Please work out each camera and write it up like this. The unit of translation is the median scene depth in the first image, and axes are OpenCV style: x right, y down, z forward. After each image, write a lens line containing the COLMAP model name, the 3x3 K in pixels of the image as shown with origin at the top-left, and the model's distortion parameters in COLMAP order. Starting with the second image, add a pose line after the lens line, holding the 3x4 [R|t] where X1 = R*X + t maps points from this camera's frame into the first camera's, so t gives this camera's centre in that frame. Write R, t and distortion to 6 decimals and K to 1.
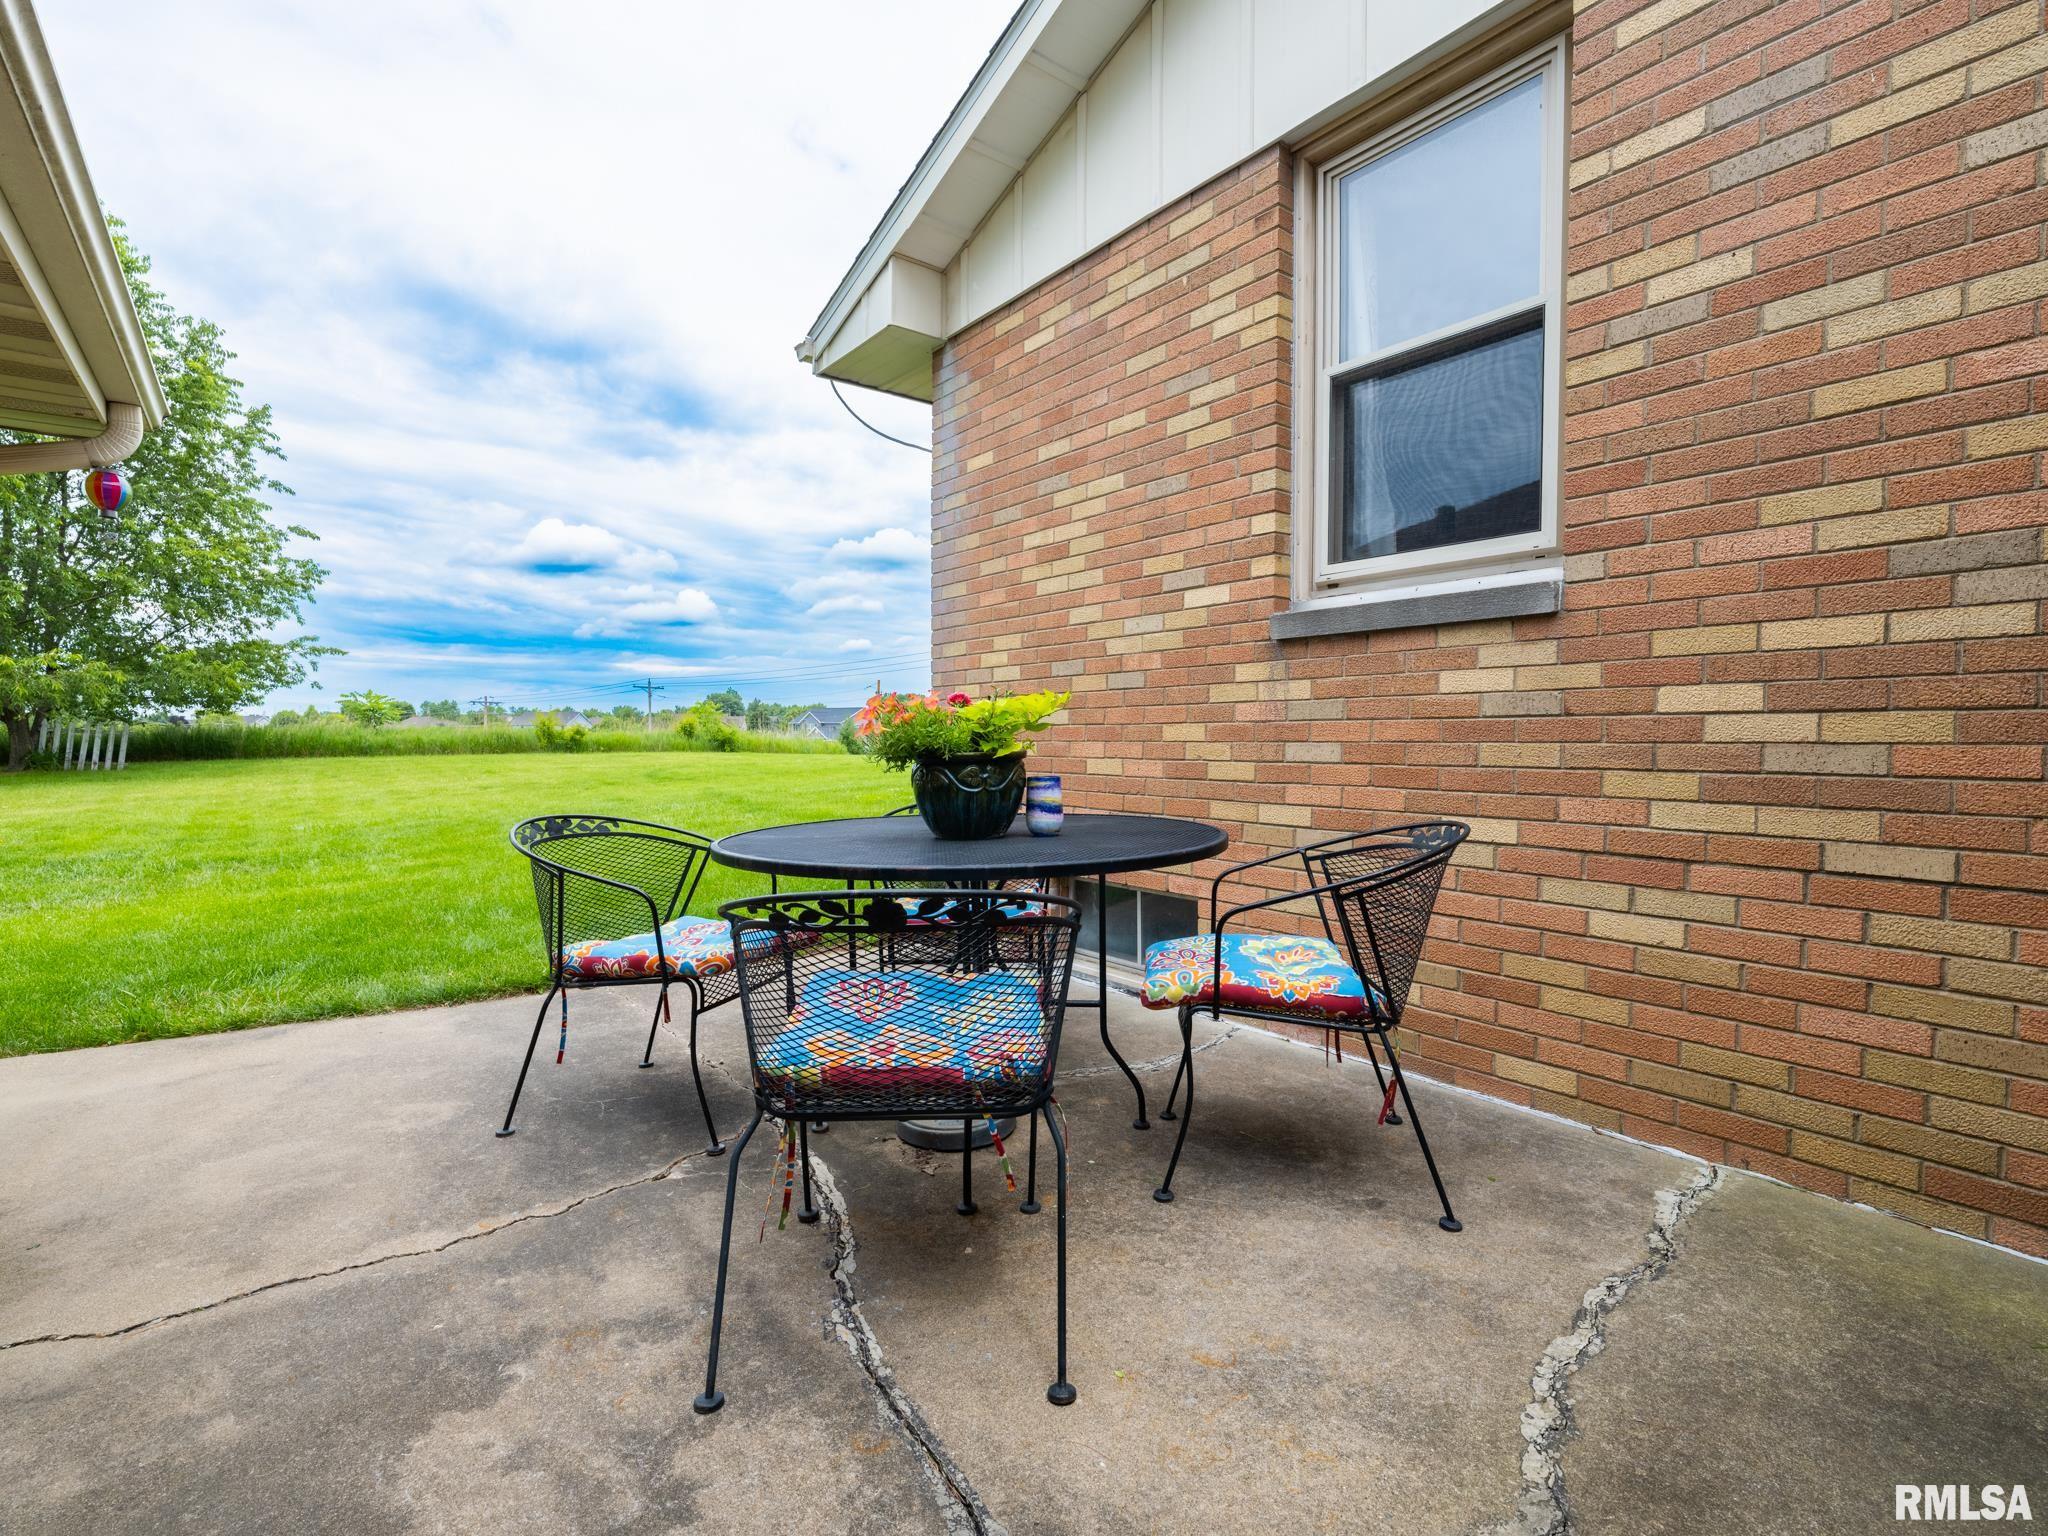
lens RADIAL K [[912.0, 0, 1024.0], [0, 912.0, 768.0], [0, 0, 1]] dist [-0.002097, 0.000203]
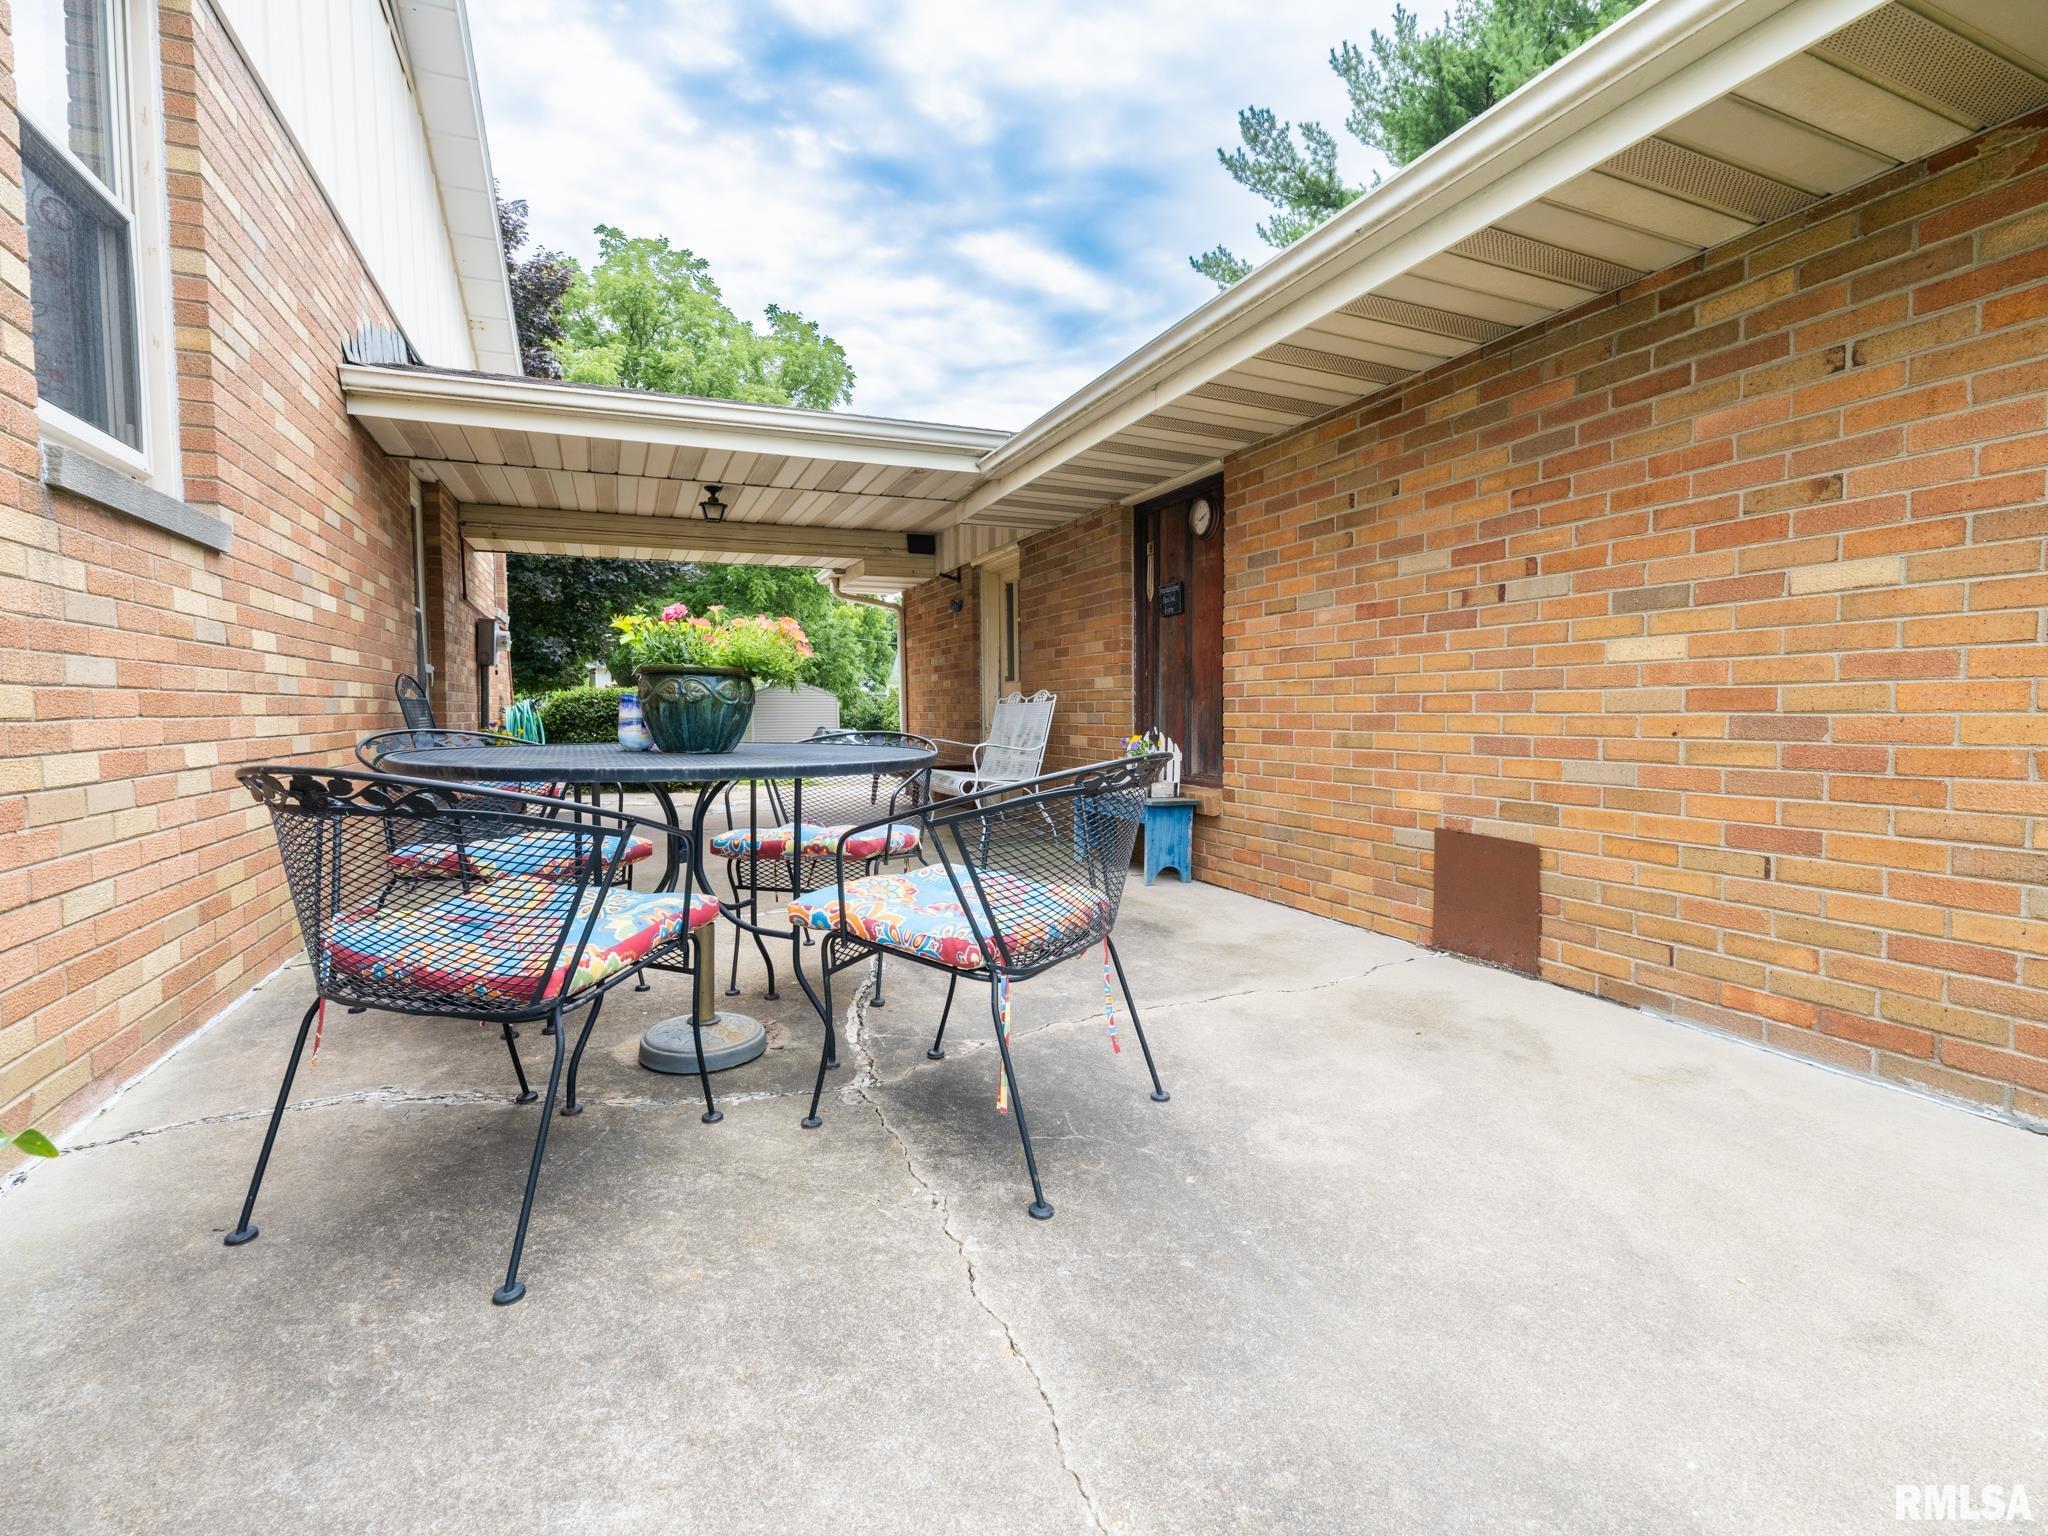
lens RADIAL K [[912.0, 0, 1024.0], [0, 912.0, 768.0], [0, 0, 1]] dist [-0.002097, 0.000203]
pose [[-0.966371, -0.013345, 0.256806, -0.708509], [0.012470, 0.995046, 0.098633, -0.004433], [-0.256850, 0.098519, -0.961417, 1.973530]]
